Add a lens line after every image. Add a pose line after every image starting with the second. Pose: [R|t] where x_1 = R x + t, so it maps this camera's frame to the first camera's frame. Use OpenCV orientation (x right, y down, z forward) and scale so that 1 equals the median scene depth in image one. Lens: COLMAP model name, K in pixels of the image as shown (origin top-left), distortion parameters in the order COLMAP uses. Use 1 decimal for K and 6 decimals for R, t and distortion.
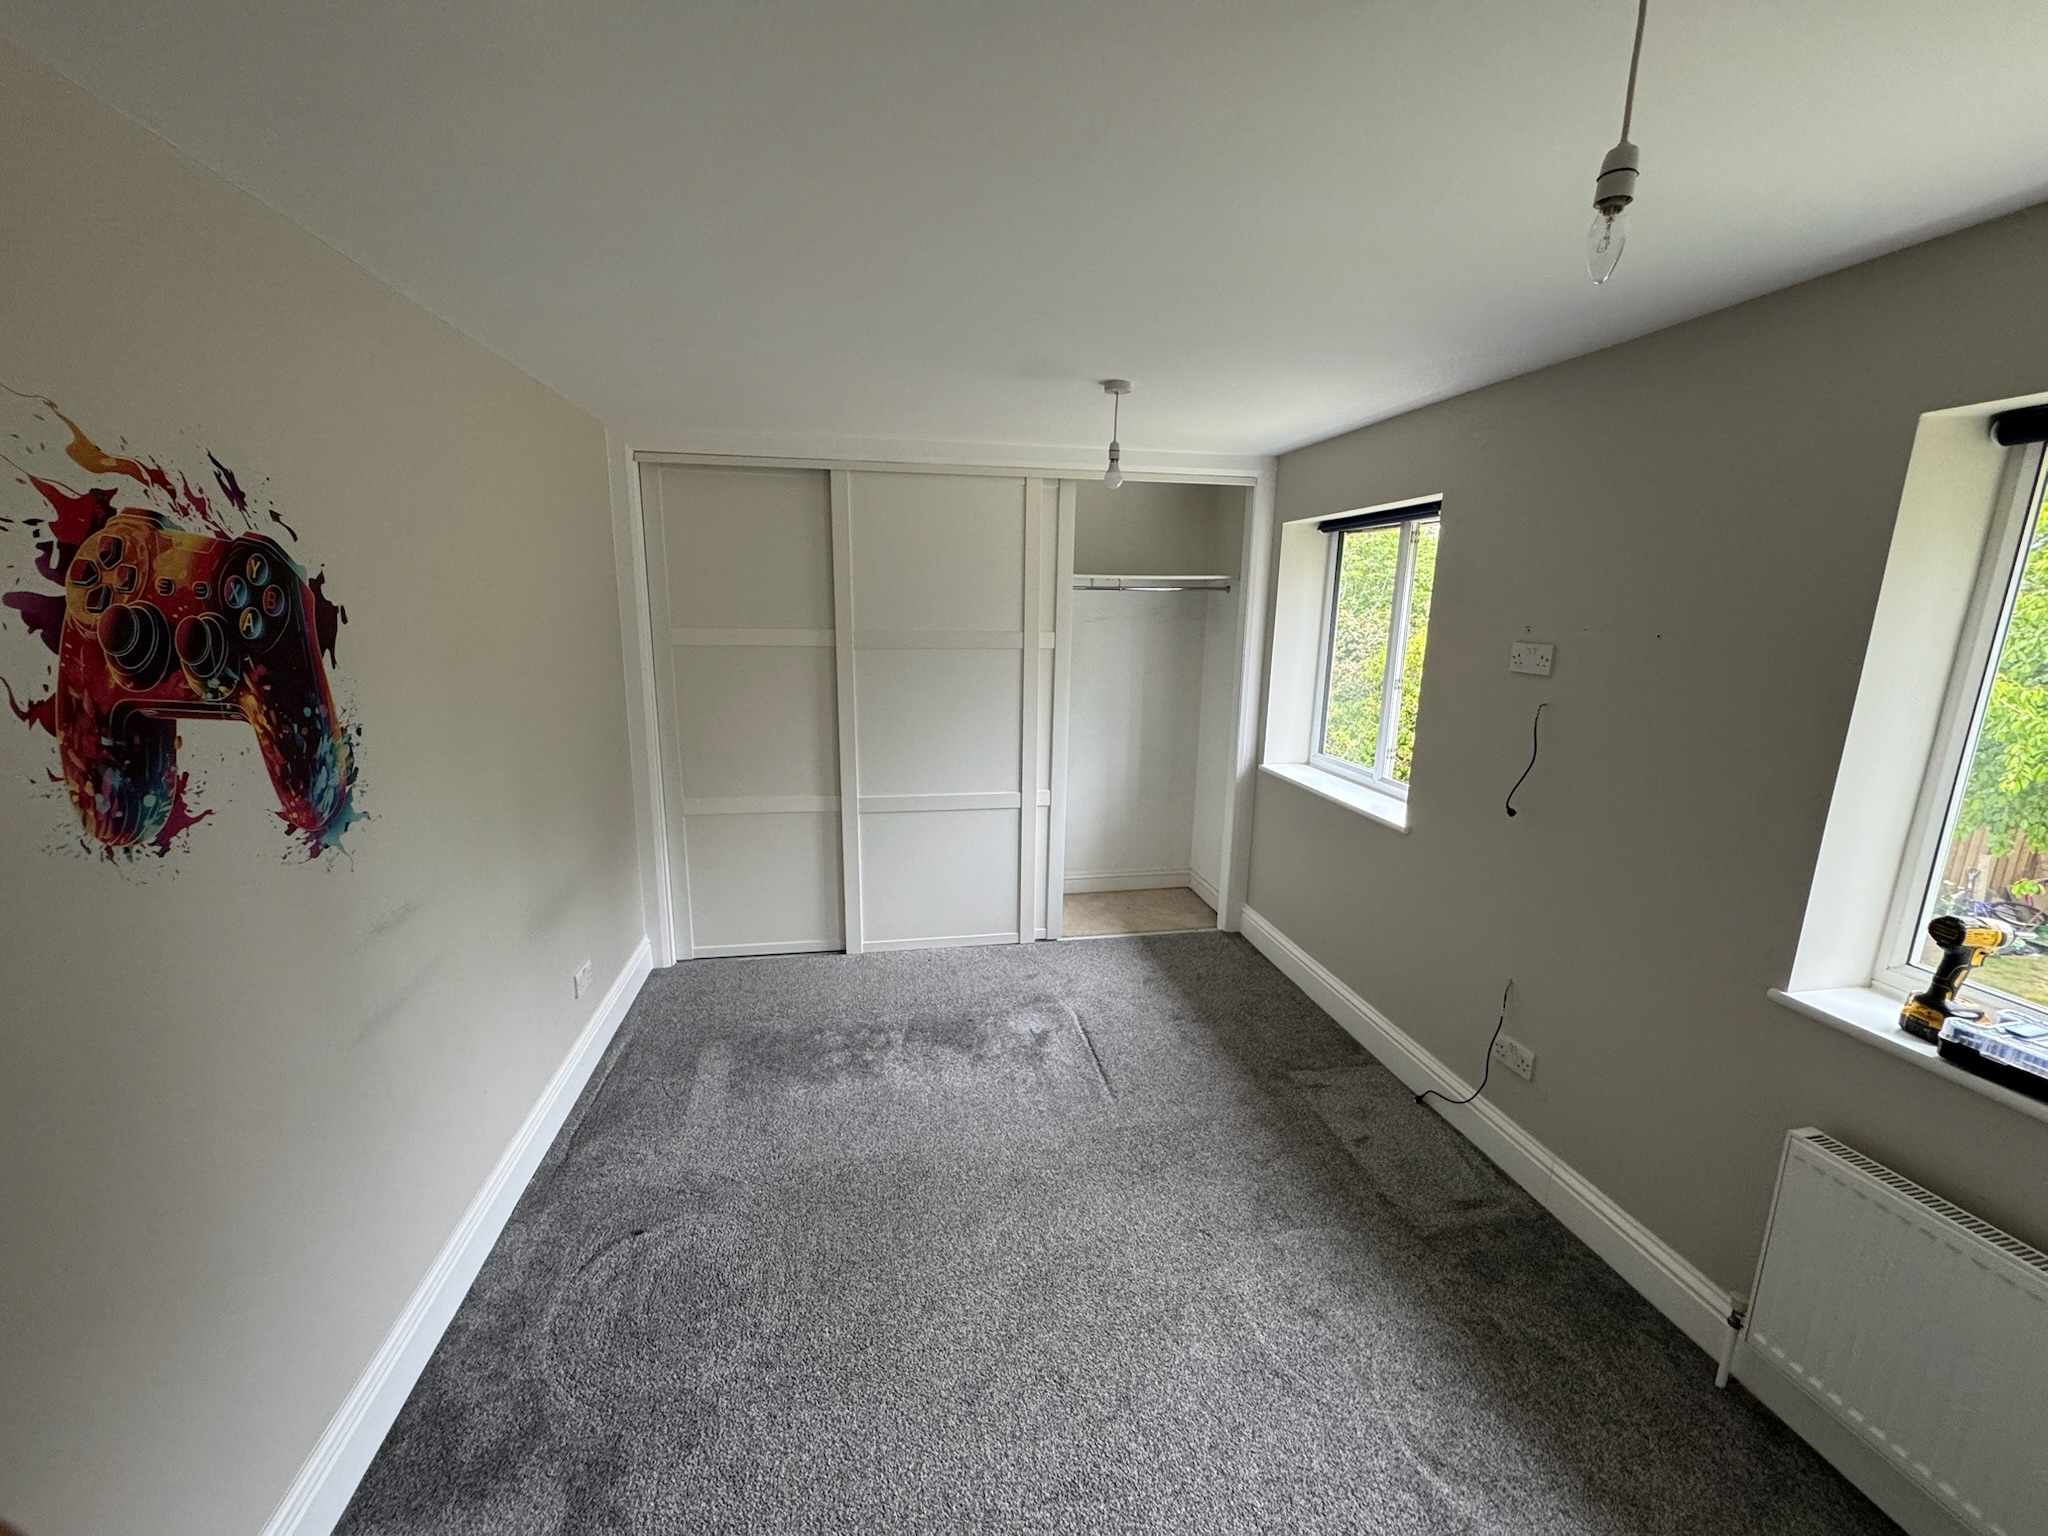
lens RADIAL K [[808.5, 0, 1003.3], [0, 808.5, 766.1], [0, 0, 1]] dist [-0.002974, -0.000359]
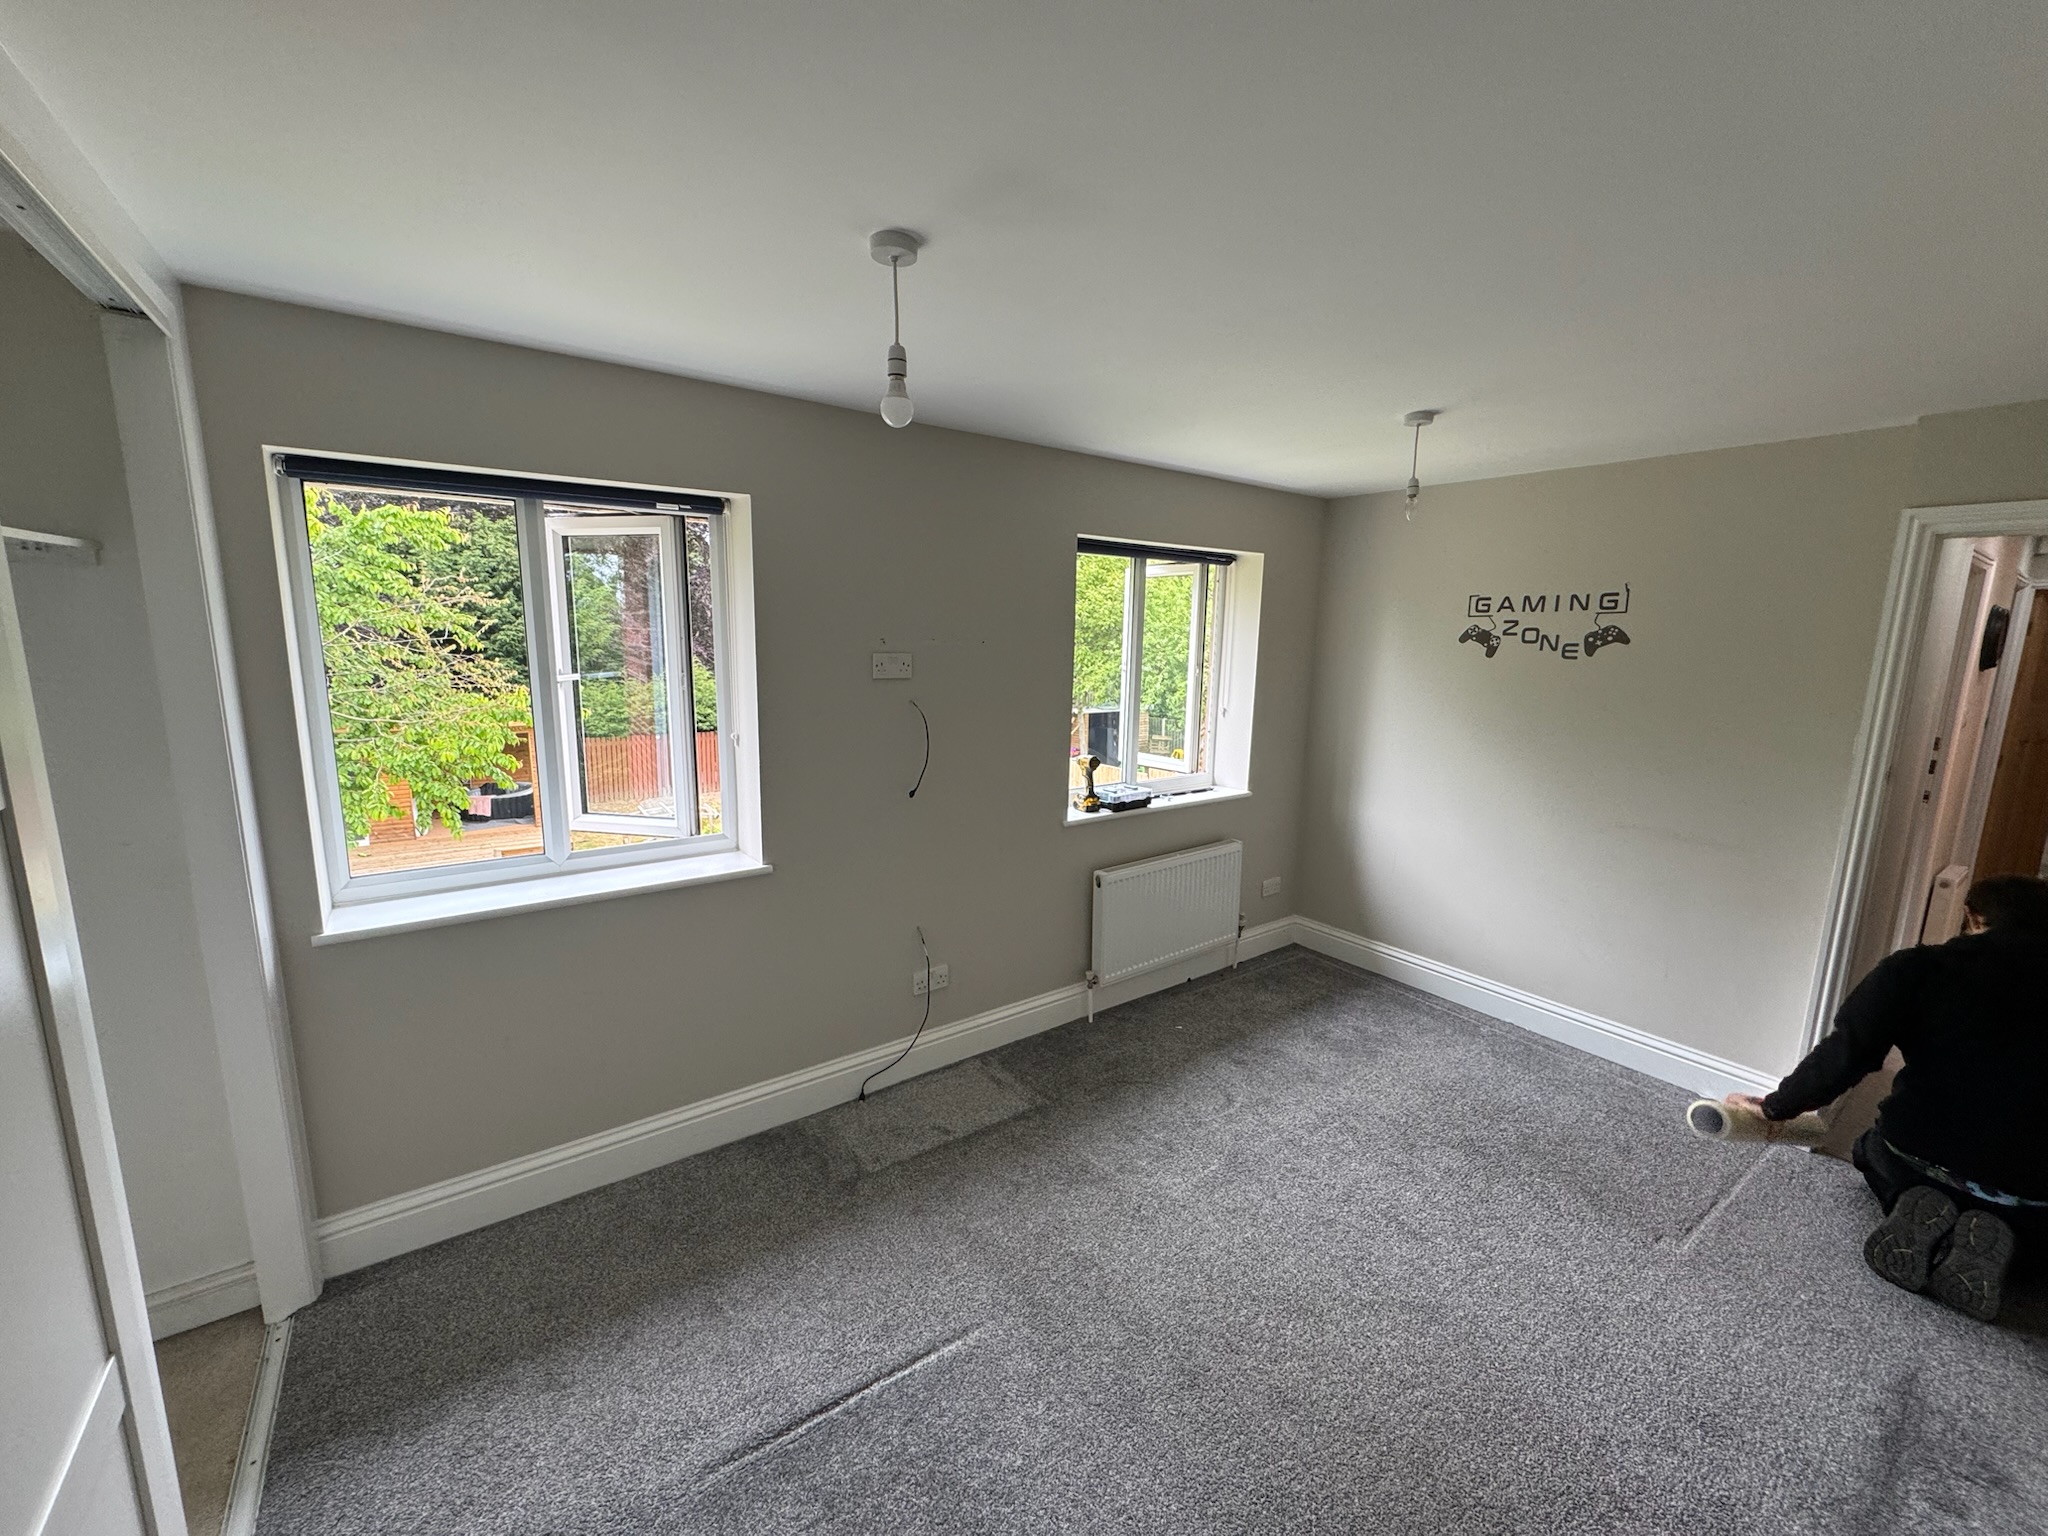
lens RADIAL K [[808.5, 0, 1008.3], [0, 808.5, 775.1], [0, 0, 1]] dist [-0.002974, -0.000359]
pose [[-0.438769, -0.149123, 0.886140, -0.450132], [0.181162, 0.951206, 0.249775, -0.219349], [-0.880149, 0.270128, -0.390344, 1.209361]]
